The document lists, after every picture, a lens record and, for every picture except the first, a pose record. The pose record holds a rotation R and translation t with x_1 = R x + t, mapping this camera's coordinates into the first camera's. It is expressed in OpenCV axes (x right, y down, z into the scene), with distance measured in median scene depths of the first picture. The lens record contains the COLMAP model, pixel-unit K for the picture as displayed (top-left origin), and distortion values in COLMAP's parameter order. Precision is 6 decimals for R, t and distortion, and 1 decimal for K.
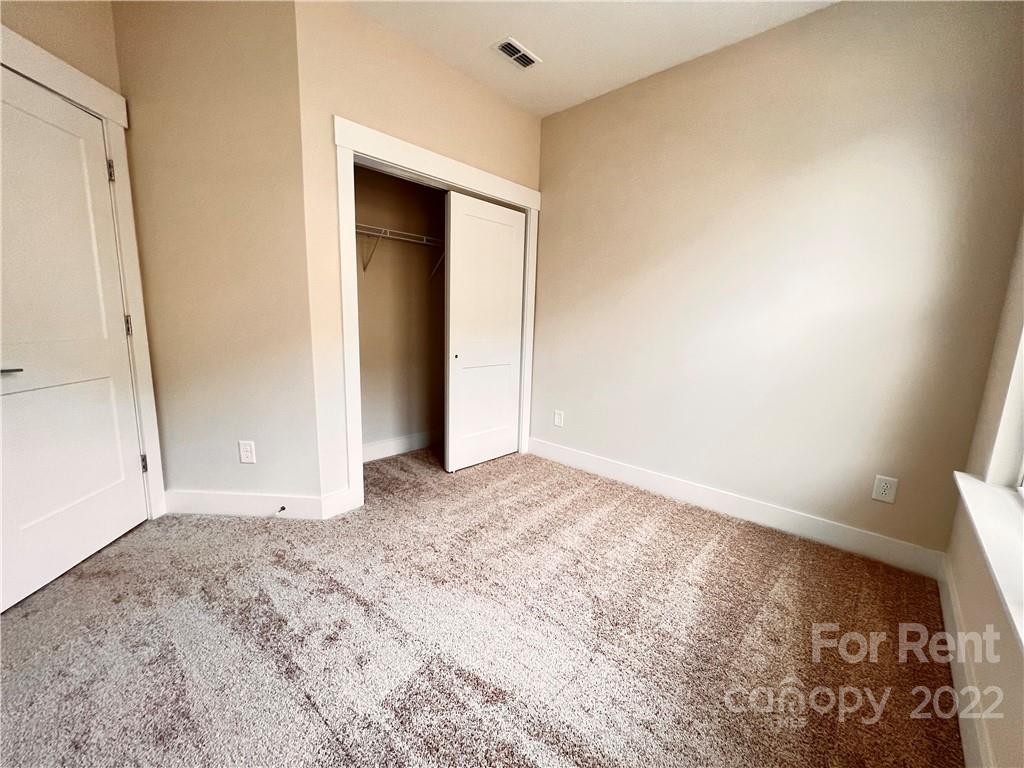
lens RADIAL K [[411.6, 0, 505.8], [0, 411.6, 385.9], [0, 0, 1]] dist [0.000140, 0.000368]
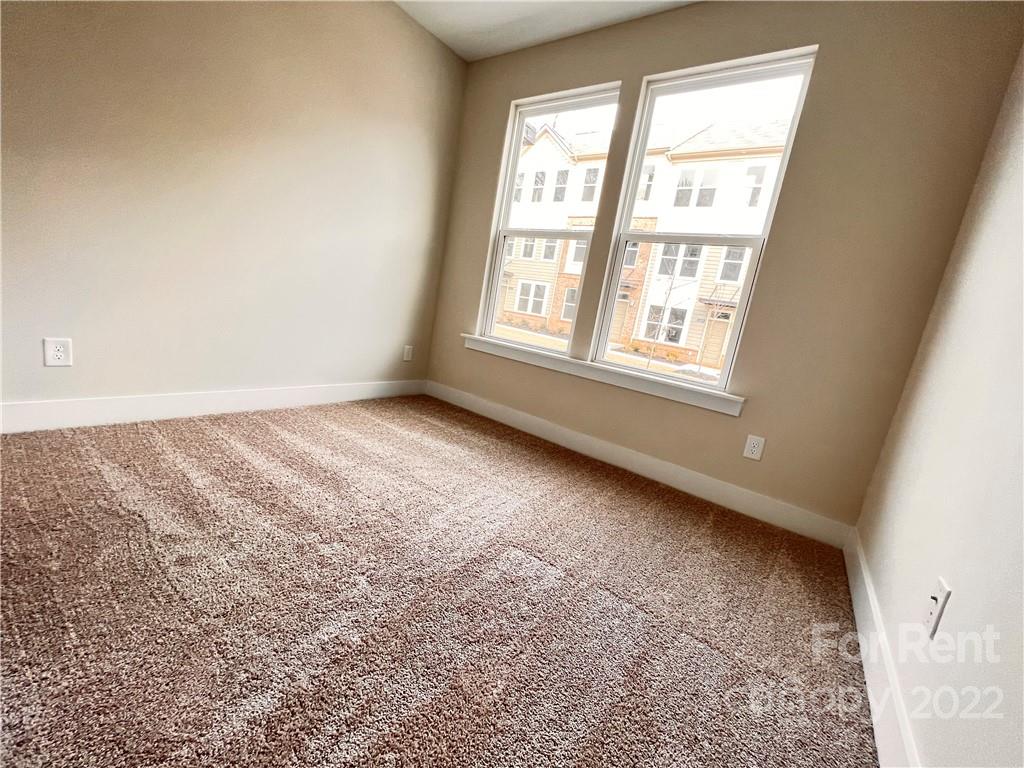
lens RADIAL K [[411.6, 0, 522.3], [0, 411.6, 381.8], [0, 0, 1]] dist [0.000140, 0.000368]
pose [[-0.137176, -0.217584, 0.966354, -0.701094], [-0.010239, 0.975836, 0.218265, -0.010954], [-0.990494, 0.020047, -0.136089, 0.648542]]
